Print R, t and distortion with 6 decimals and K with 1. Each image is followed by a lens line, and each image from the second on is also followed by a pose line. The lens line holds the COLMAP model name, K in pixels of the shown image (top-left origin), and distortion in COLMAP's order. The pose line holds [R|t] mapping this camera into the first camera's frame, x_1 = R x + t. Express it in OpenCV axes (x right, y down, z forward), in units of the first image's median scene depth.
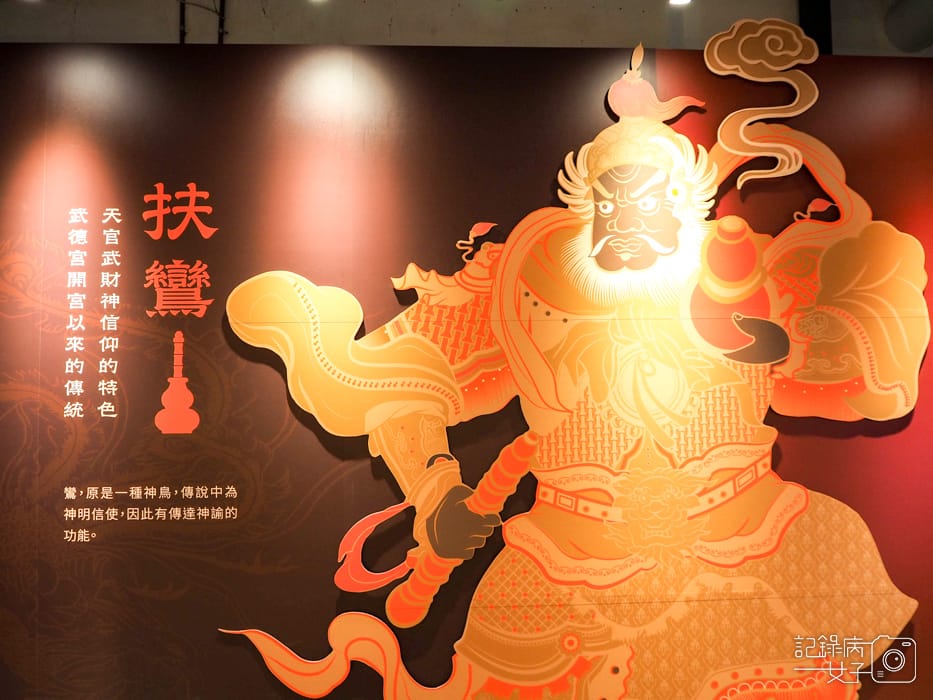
lens RADIAL K [[809.3, 0, 466.5], [0, 809.3, 350.0], [0, 0, 1]] dist [-0.057869, 0.056392]
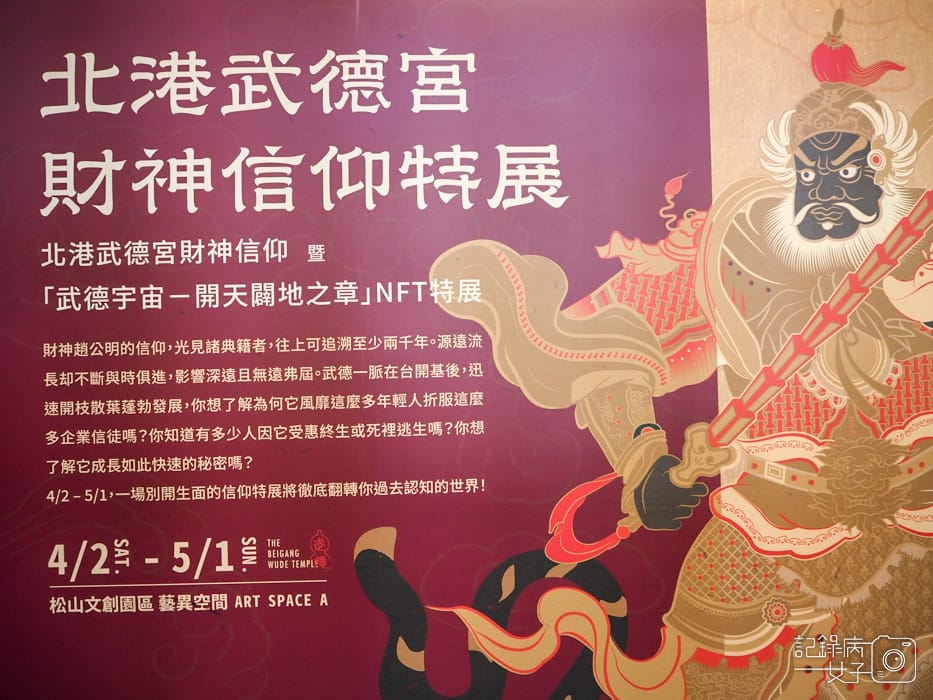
lens RADIAL K [[809.3, 0, 466.5], [0, 809.3, 350.0], [0, 0, 1]] dist [-0.057869, 0.056392]
pose [[0.999729, -0.005674, 0.022599, -0.273857], [0.004899, 0.999402, 0.034233, 0.001657], [-0.022779, -0.034113, 0.999158, 0.022525]]
